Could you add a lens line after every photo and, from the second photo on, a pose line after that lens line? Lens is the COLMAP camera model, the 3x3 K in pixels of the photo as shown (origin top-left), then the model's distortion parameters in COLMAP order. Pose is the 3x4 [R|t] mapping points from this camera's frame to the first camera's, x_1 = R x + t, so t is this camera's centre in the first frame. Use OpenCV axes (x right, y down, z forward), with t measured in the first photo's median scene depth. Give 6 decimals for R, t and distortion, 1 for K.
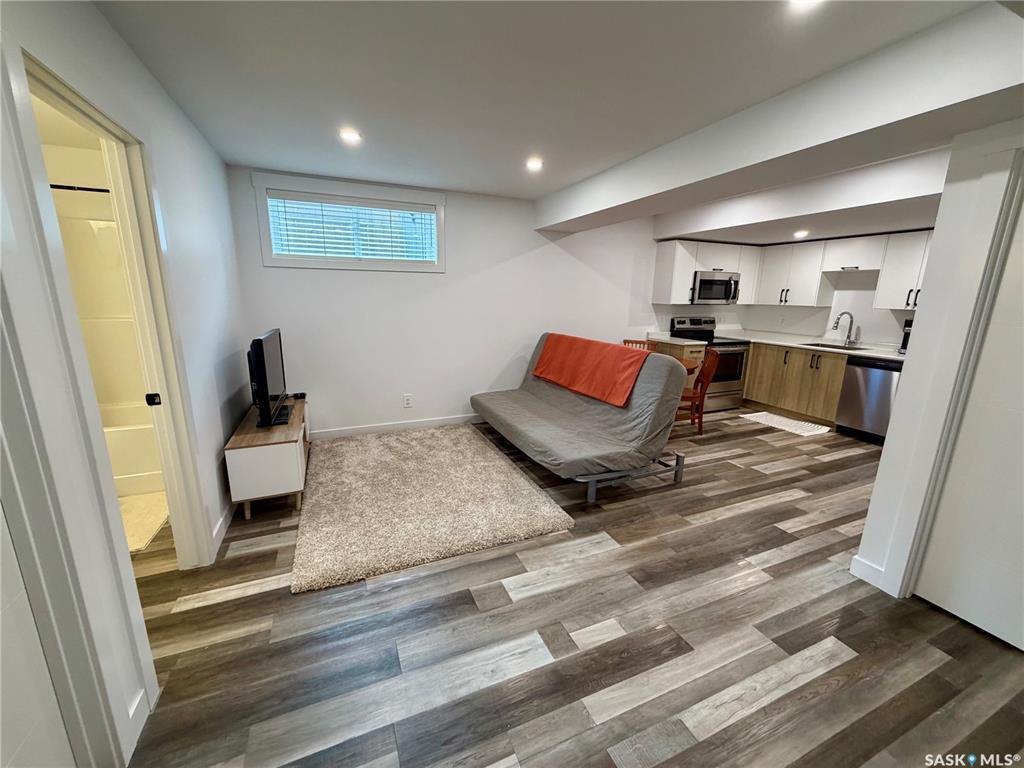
lens RADIAL K [[407.1, 0, 509.5], [0, 407.1, 386.1], [0, 0, 1]] dist [0.000113, -0.000408]
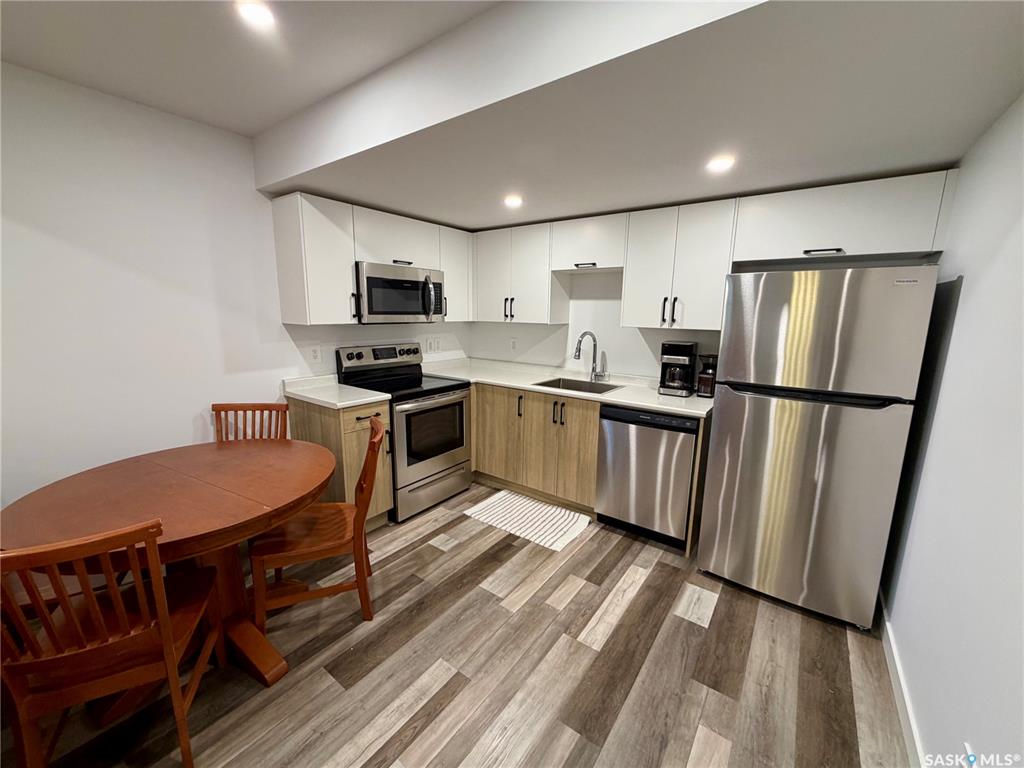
lens RADIAL K [[407.1, 0, 509.5], [0, 407.1, 386.1], [0, 0, 1]] dist [0.000113, -0.000408]
pose [[0.863583, -0.095097, 0.495157, 0.412219], [0.111316, 0.993780, -0.003283, -0.115477], [-0.491765, 0.057955, 0.868797, 0.533042]]
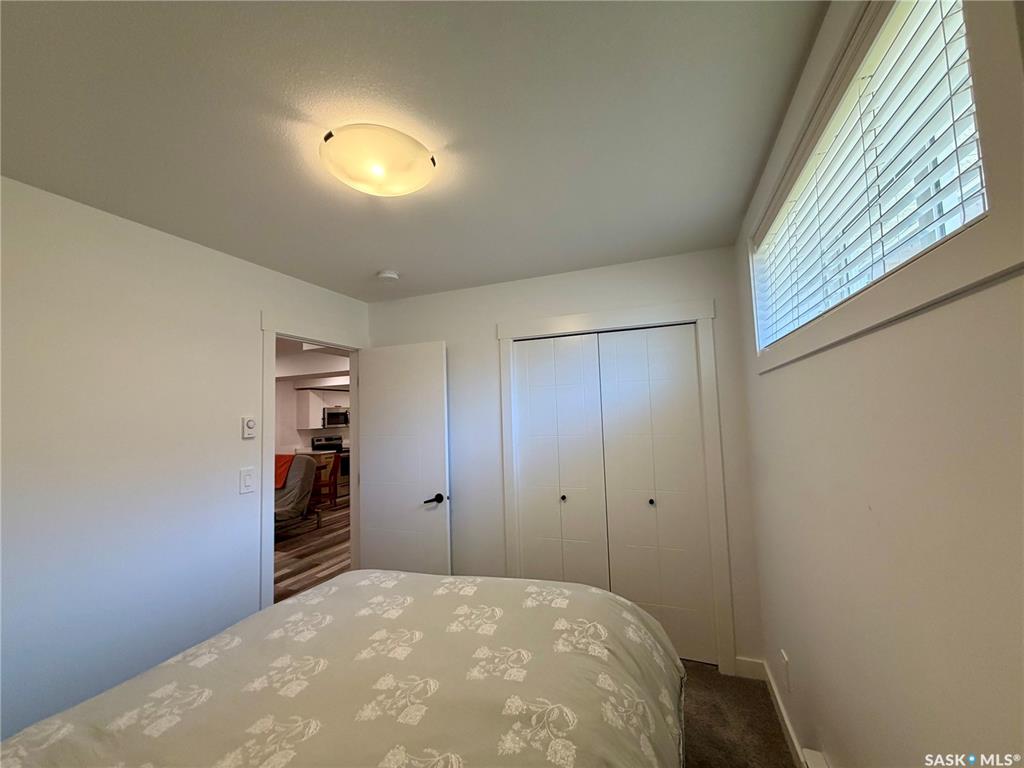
lens RADIAL K [[407.1, 0, 509.5], [0, 407.1, 386.1], [0, 0, 1]] dist [0.000113, -0.000408]
pose [[0.697550, 0.011137, 0.716449, -0.216542], [0.200975, 0.956703, -0.210546, 0.142097], [-0.687774, 0.290854, 0.665110, -0.702718]]
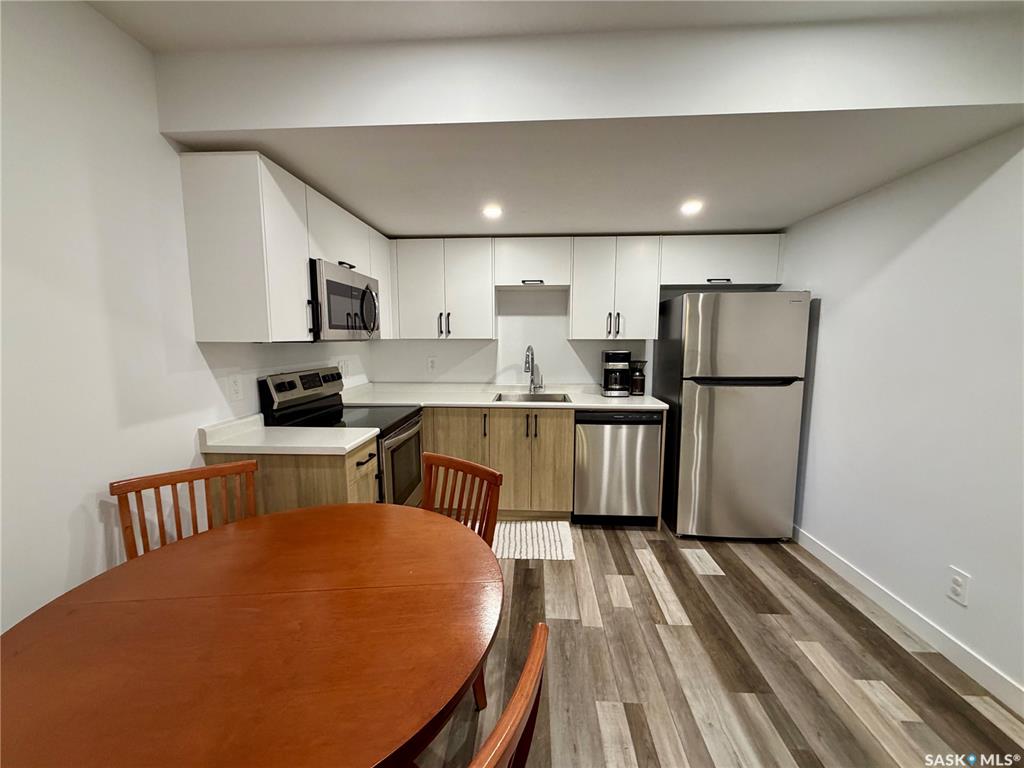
lens RADIAL K [[407.1, 0, 509.5], [0, 407.1, 386.1], [0, 0, 1]] dist [0.000113, -0.000408]
pose [[0.449322, -0.123048, 0.884855, 0.209031], [0.205868, 0.978074, 0.031472, -0.156765], [-0.869326, 0.168022, 0.464802, 0.783349]]
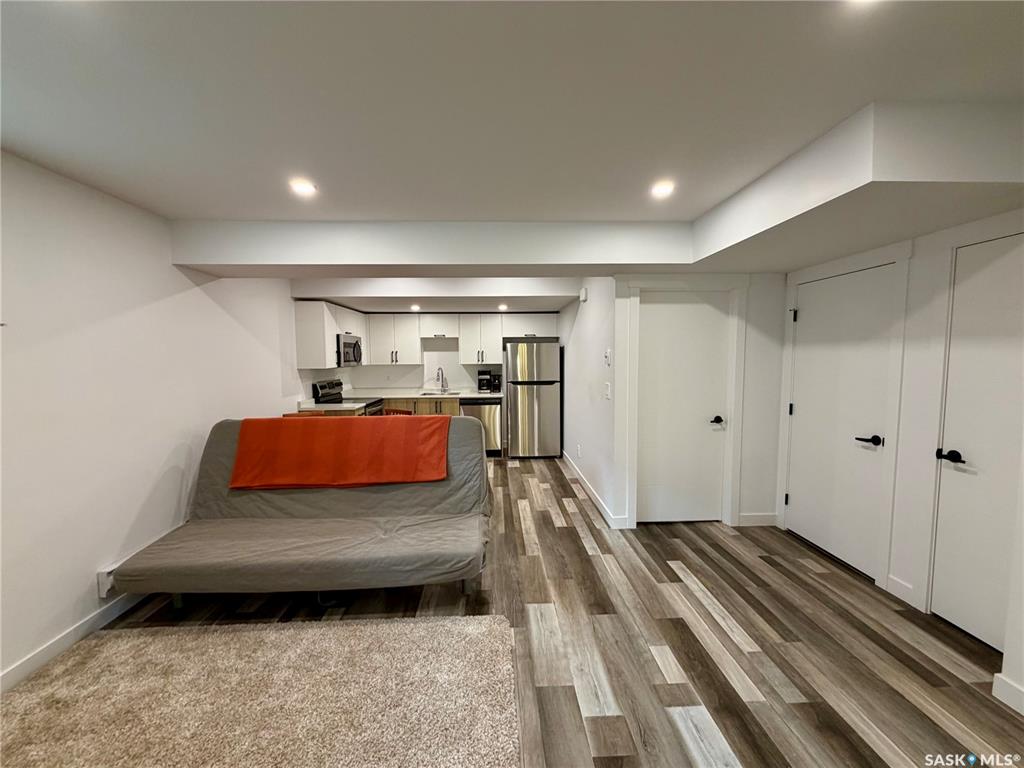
lens RADIAL K [[407.1, 0, 509.5], [0, 407.1, 386.1], [0, 0, 1]] dist [0.000113, -0.000408]
pose [[0.355173, -0.091070, 0.930354, -0.367015], [0.221536, 0.975092, 0.010876, -0.094600], [-0.908171, 0.202244, 0.366502, 0.344490]]
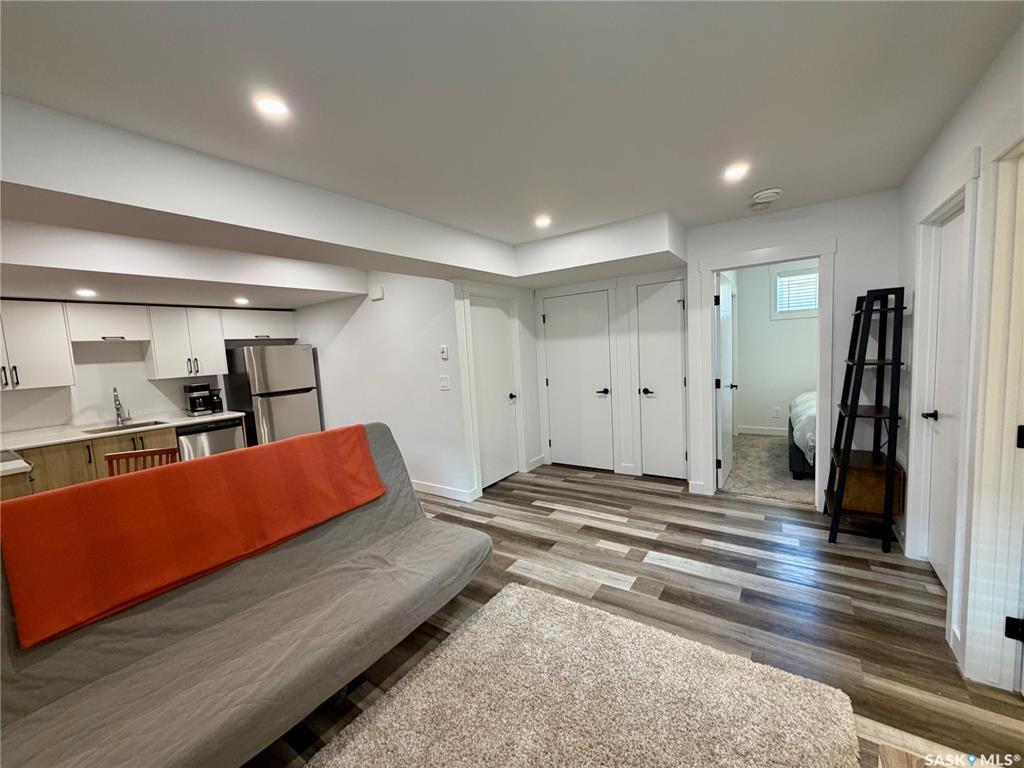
lens RADIAL K [[407.1, 0, 509.5], [0, 407.1, 386.1], [0, 0, 1]] dist [0.000113, -0.000408]
pose [[-0.531209, -0.066690, 0.844612, -0.375834], [0.235395, 0.946030, 0.222747, -0.195544], [-0.813883, 0.317143, -0.486841, 0.801764]]
